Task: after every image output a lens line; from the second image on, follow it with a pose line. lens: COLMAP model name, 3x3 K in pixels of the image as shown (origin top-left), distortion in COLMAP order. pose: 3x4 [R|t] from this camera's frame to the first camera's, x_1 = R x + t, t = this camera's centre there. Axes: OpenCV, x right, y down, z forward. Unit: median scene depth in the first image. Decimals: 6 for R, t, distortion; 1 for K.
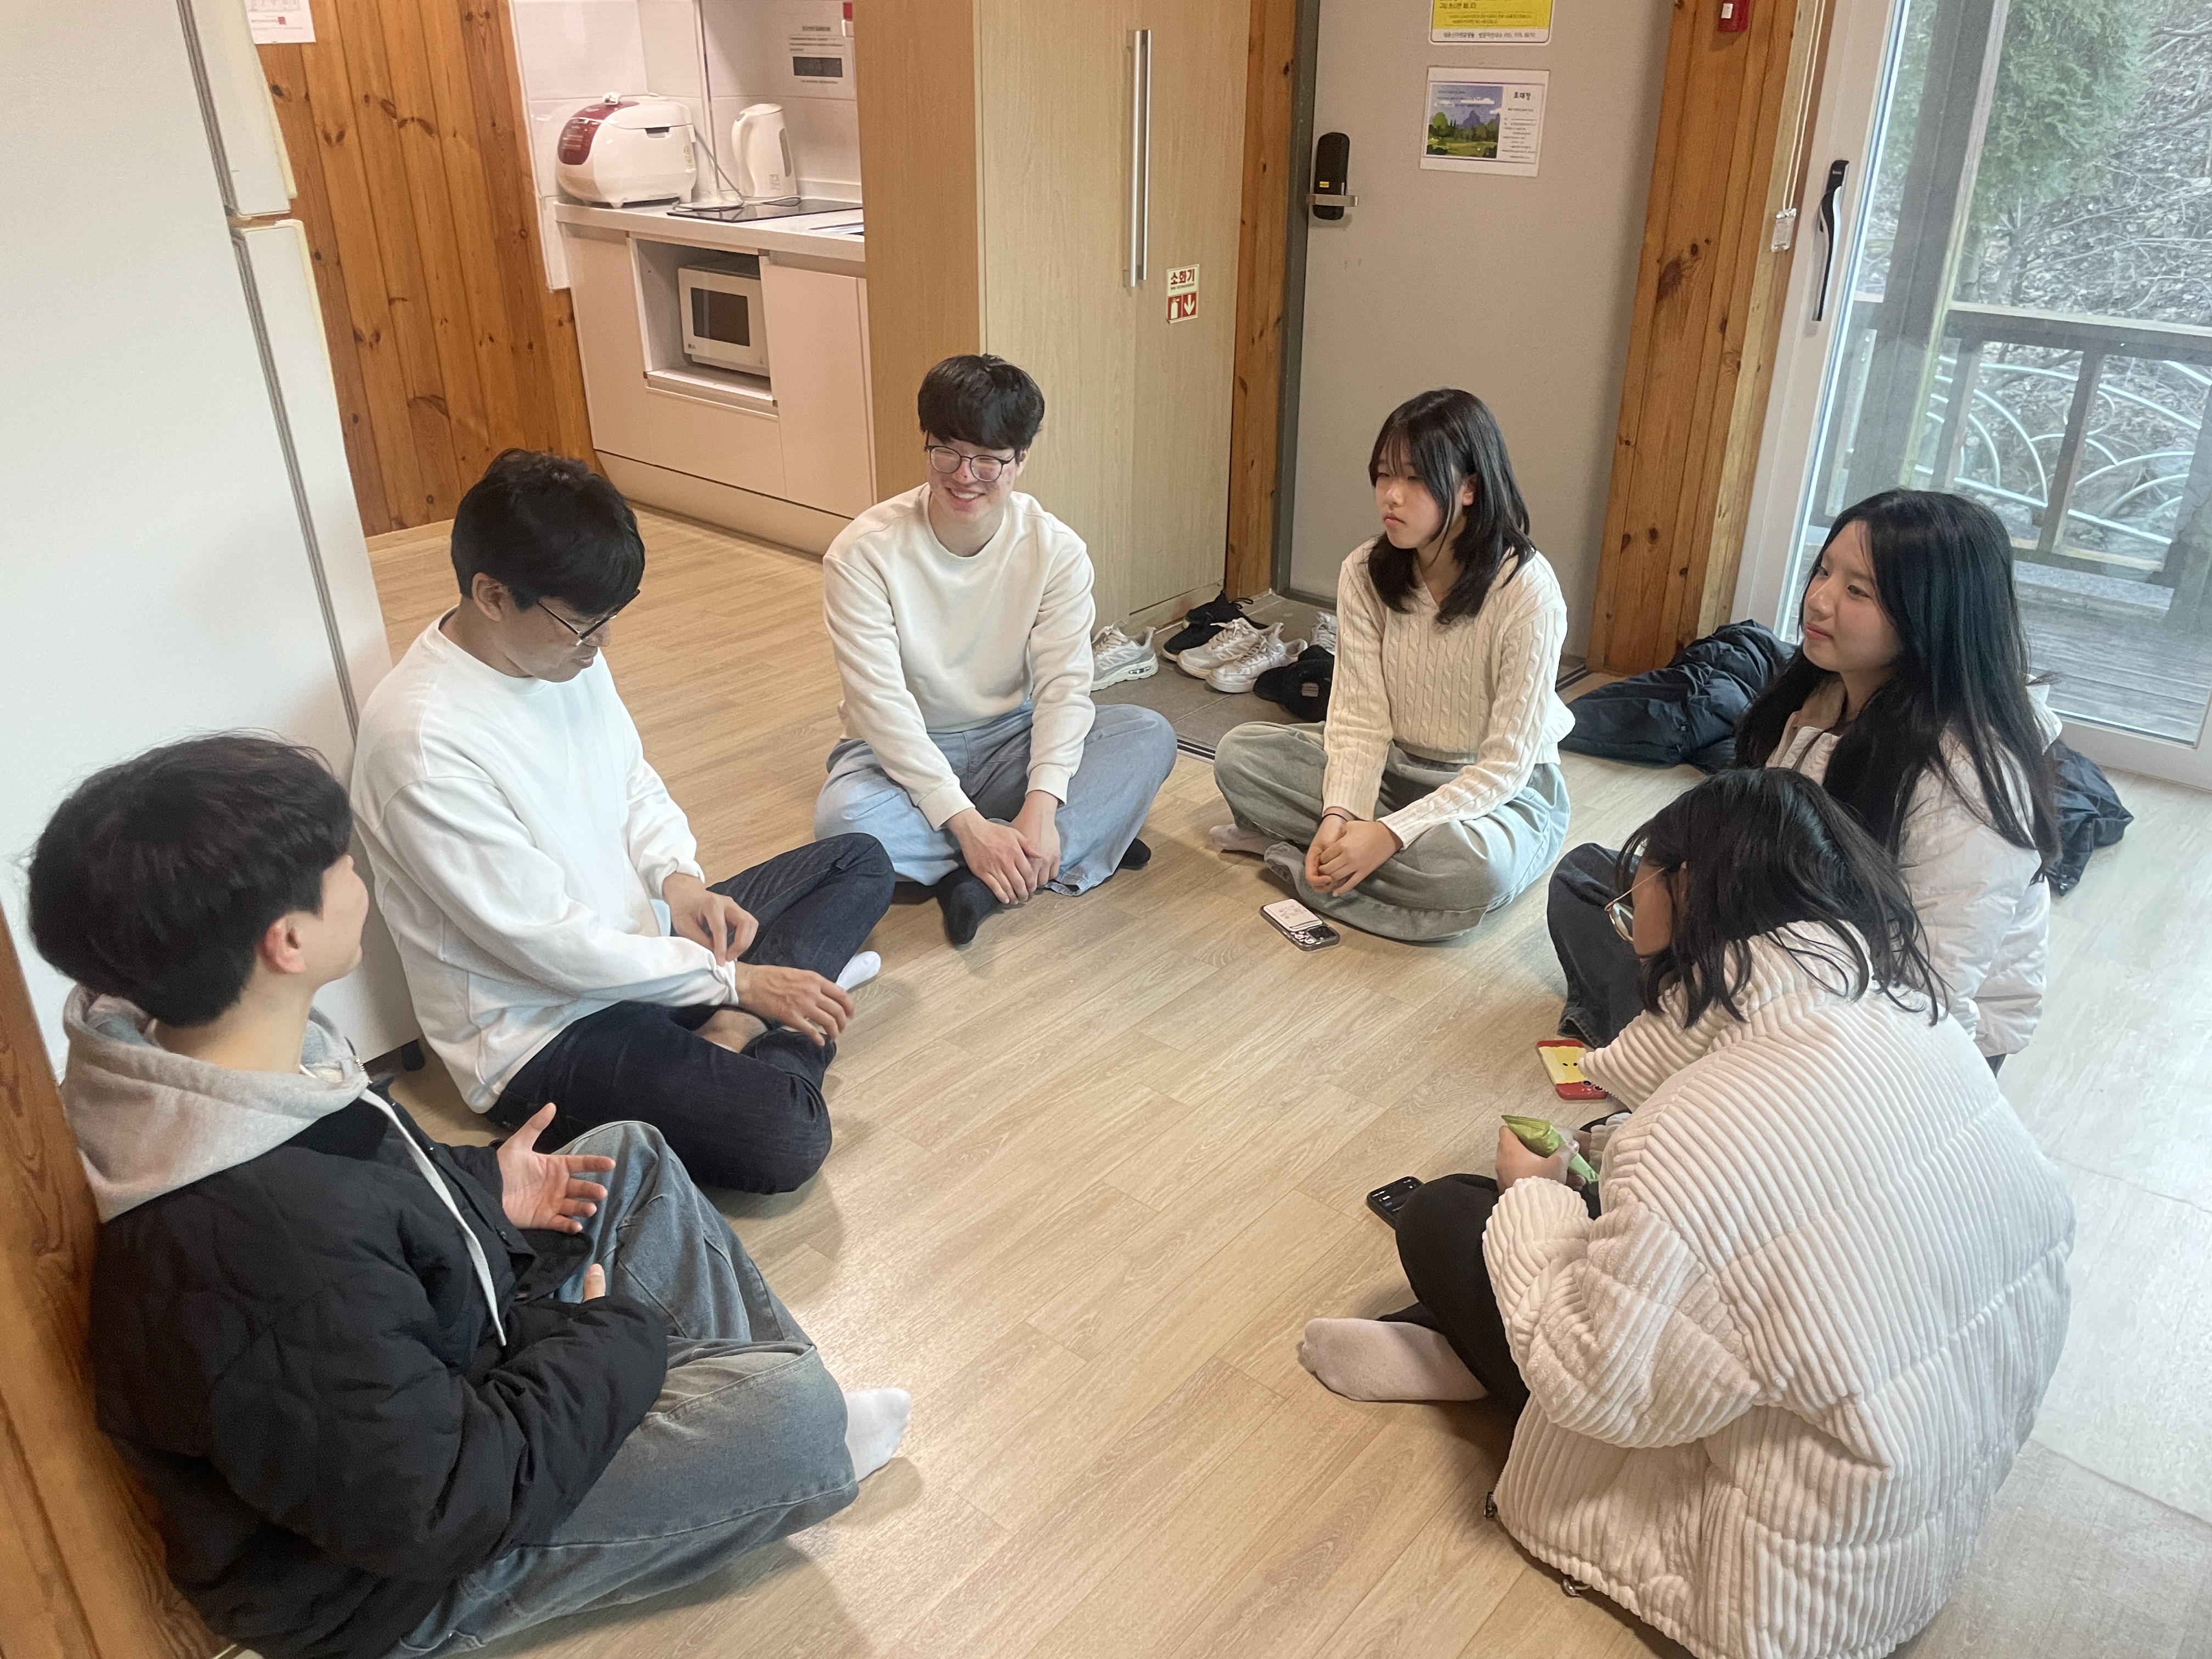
lens RADIAL K [[1671.8, 0, 1099.5], [0, 1671.8, 820.6], [0, 0, 1]] dist [0.108981, -0.156582]
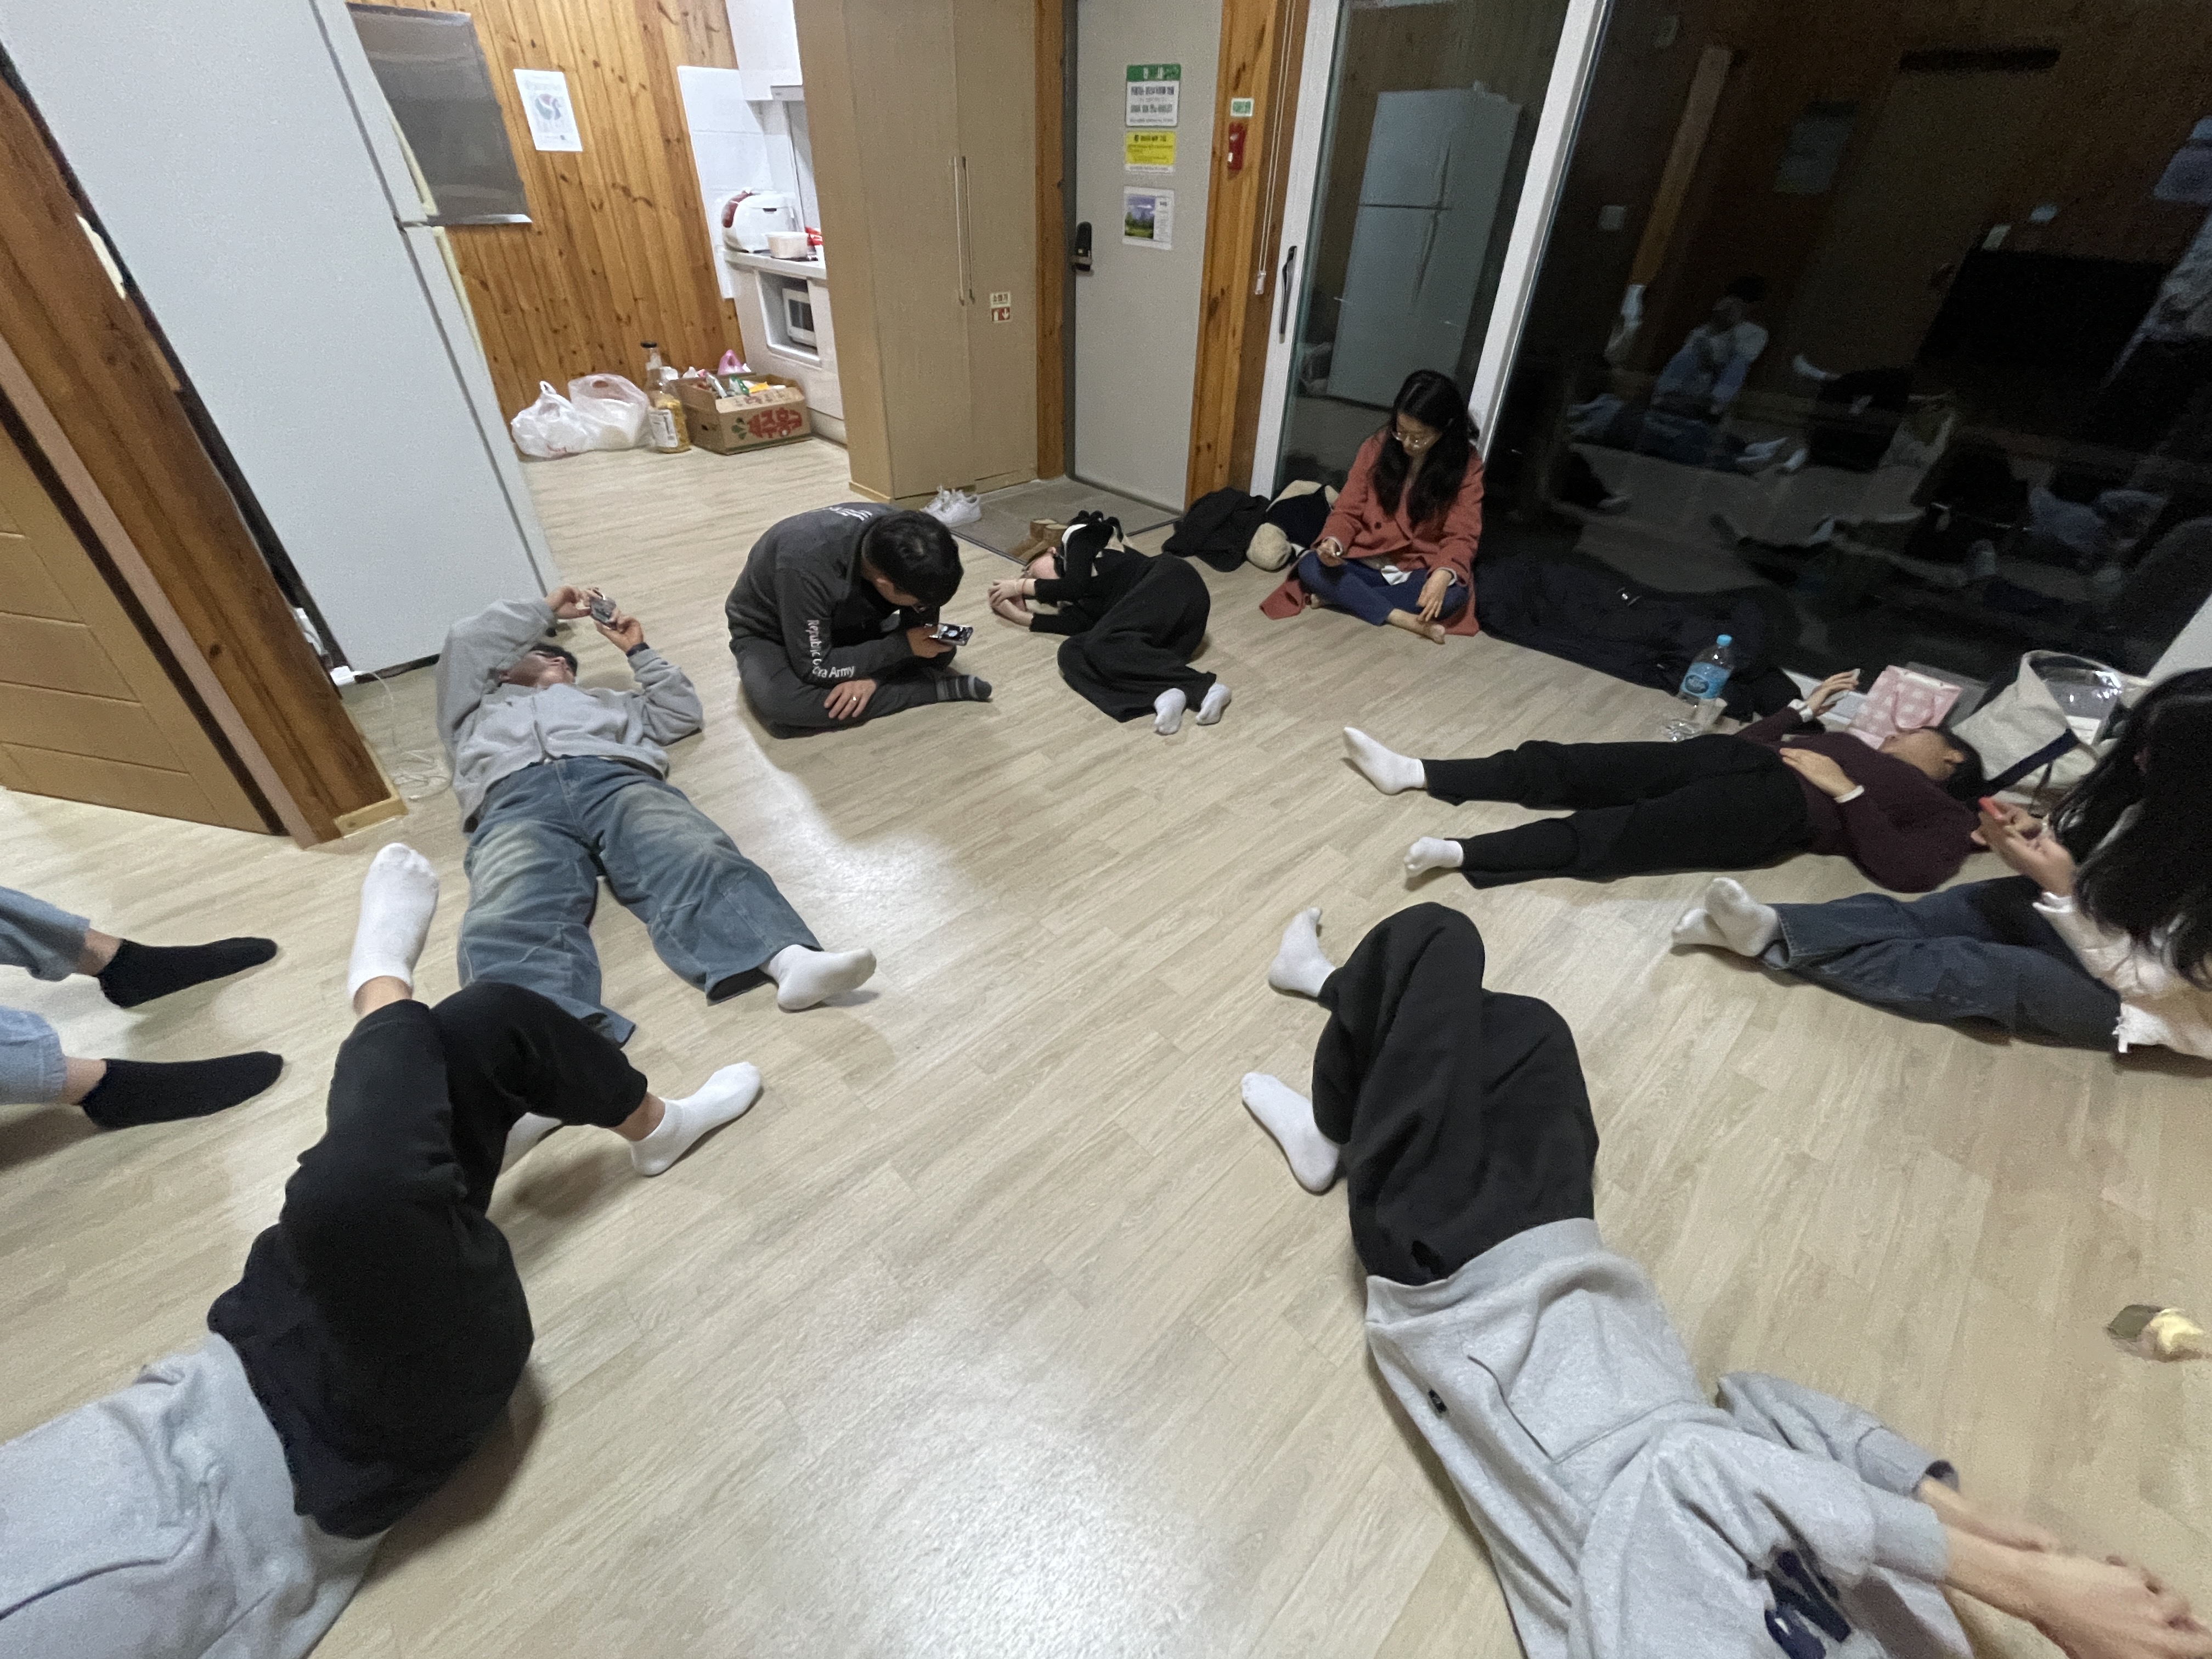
lens RADIAL K [[898.7, 0, 1102.7], [0, 898.7, 830.5], [0, 0, 1]] dist [-0.000433, -0.000472]
pose [[0.996052, 0.075212, -0.047154, 0.257116], [-0.064550, 0.978298, 0.196893, 0.068871], [0.060940, -0.193072, 0.979290, -0.133308]]
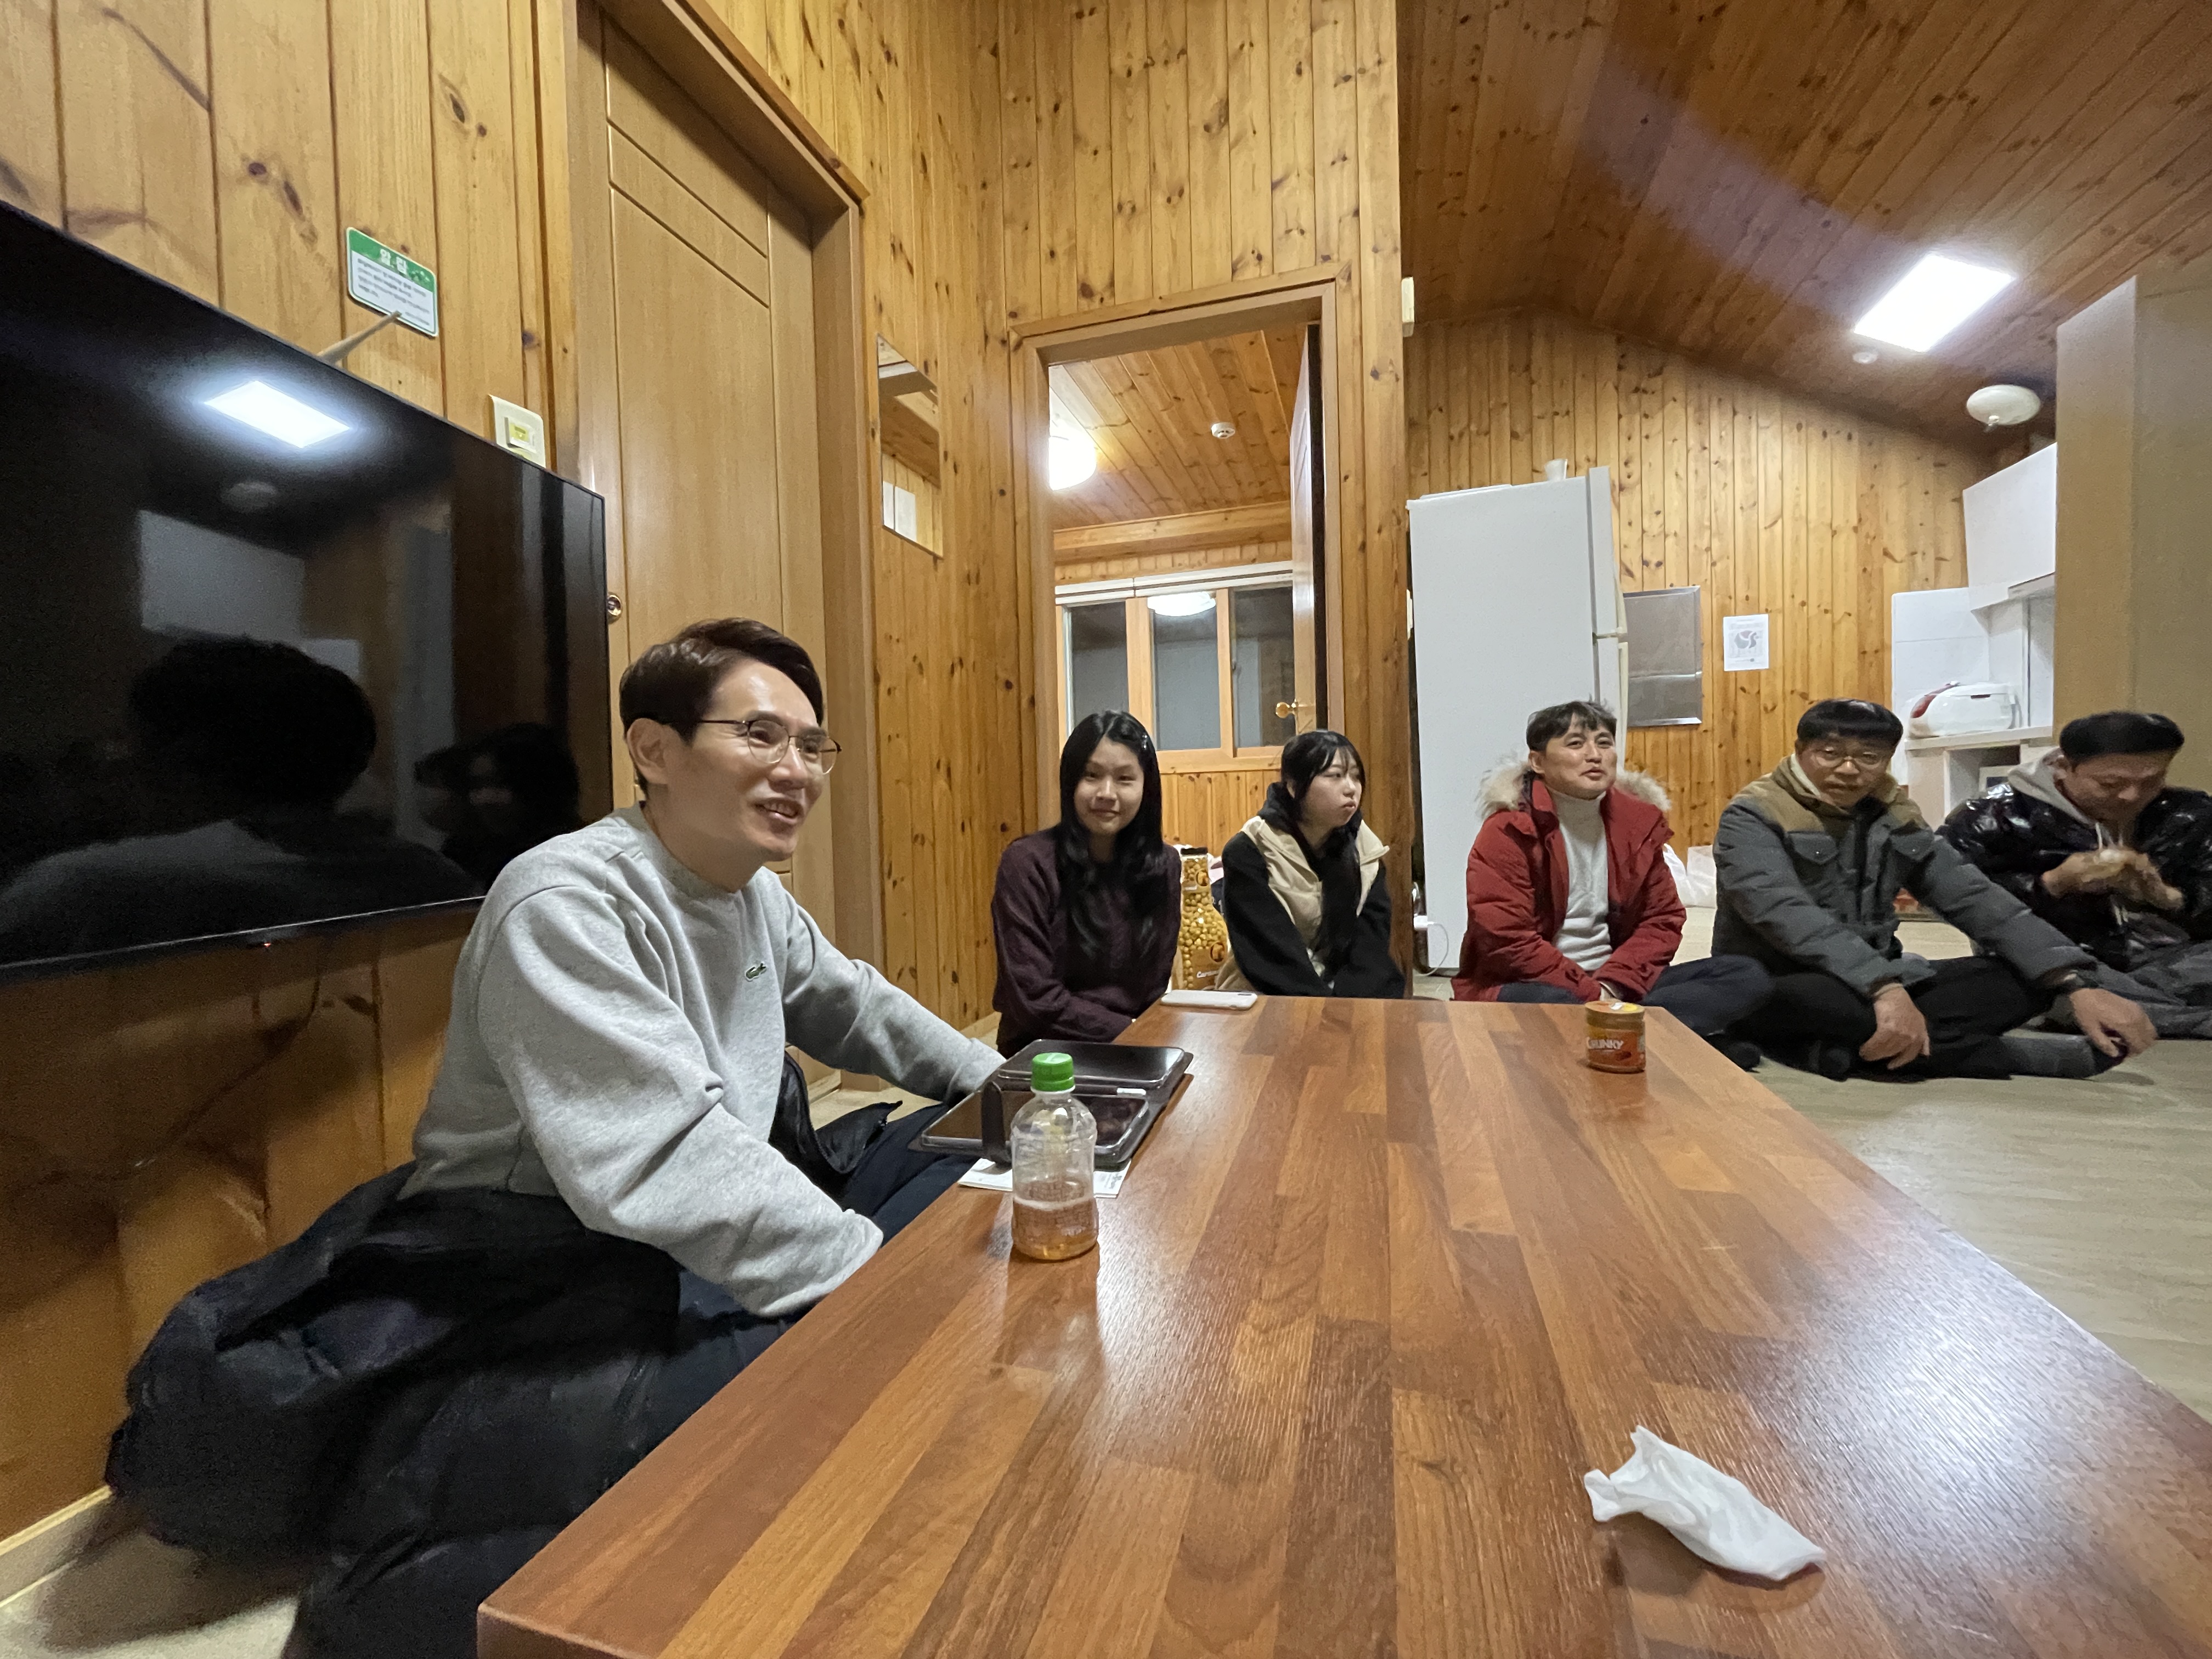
lens RADIAL K [[898.7, 0, 1102.7], [0, 898.7, 830.5], [0, 0, 1]] dist [-0.000433, -0.000472]
pose [[0.407191, 0.019311, -0.913139, 0.266637], [-0.371044, 0.917056, -0.146063, 0.235817], [0.834579, 0.398290, 0.380583, -0.078485]]
